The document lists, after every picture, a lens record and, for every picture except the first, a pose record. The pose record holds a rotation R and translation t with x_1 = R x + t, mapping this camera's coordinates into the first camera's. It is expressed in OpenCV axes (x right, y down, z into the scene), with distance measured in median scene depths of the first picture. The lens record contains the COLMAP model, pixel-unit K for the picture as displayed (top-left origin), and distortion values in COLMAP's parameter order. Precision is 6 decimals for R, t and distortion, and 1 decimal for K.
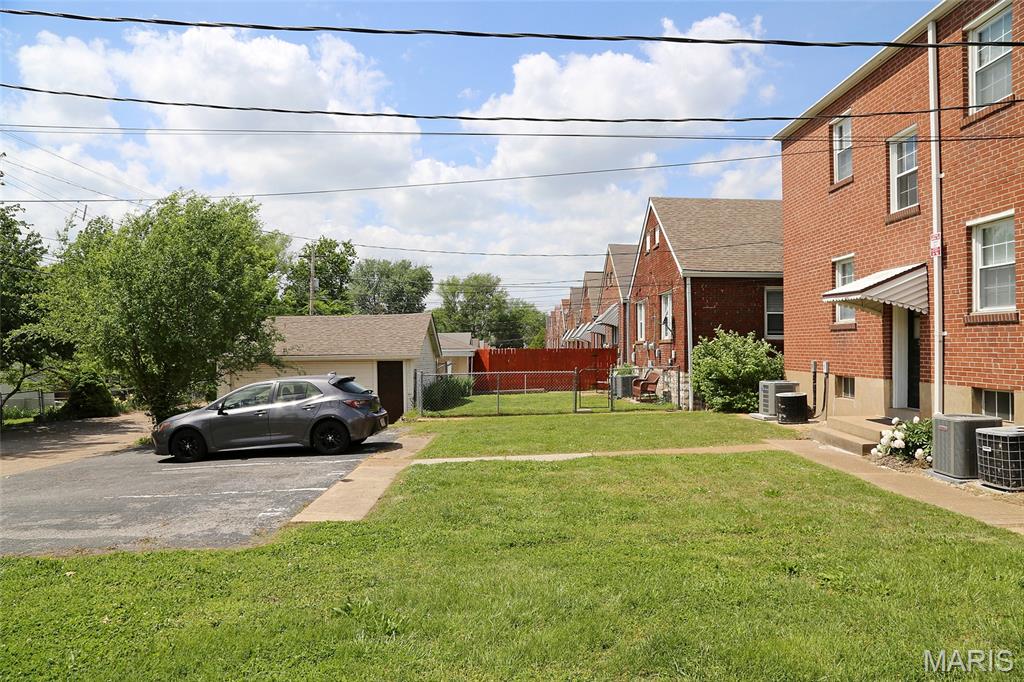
lens RADIAL K [[681.3, 0, 508.6], [0, 681.3, 345.4], [0, 0, 1]] dist [-0.084923, 0.009976]
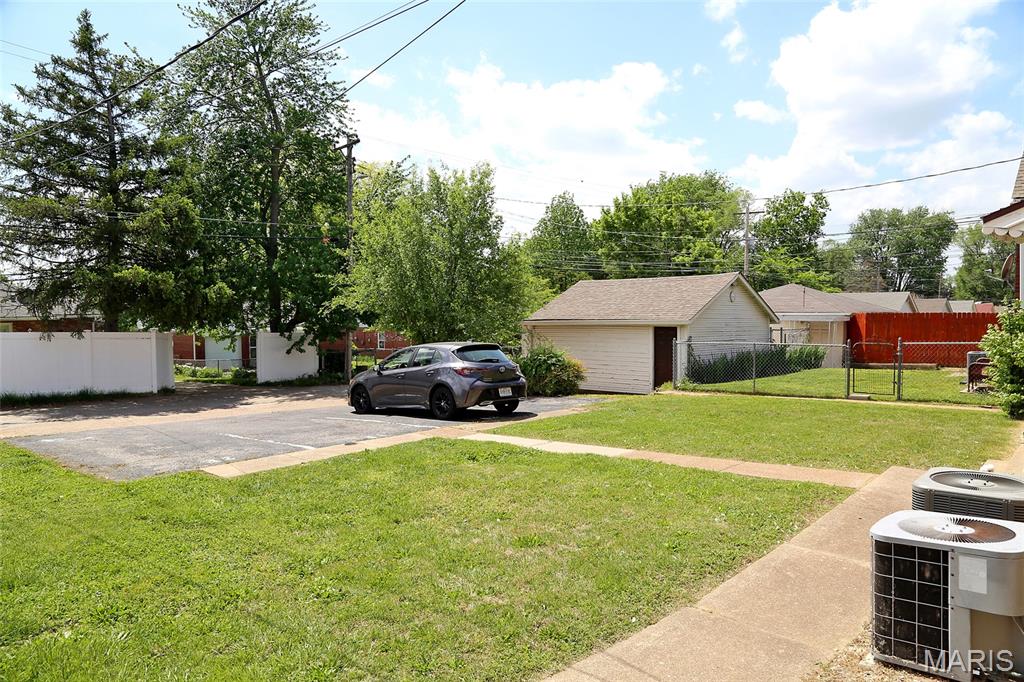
lens RADIAL K [[681.3, 0, 510.8], [0, 681.3, 346.0], [0, 0, 1]] dist [-0.084923, 0.009976]
pose [[0.744483, 0.033554, -0.666798, 0.246034], [0.007268, 0.998270, 0.058349, -0.005646], [0.667602, -0.048286, 0.742951, 0.143572]]
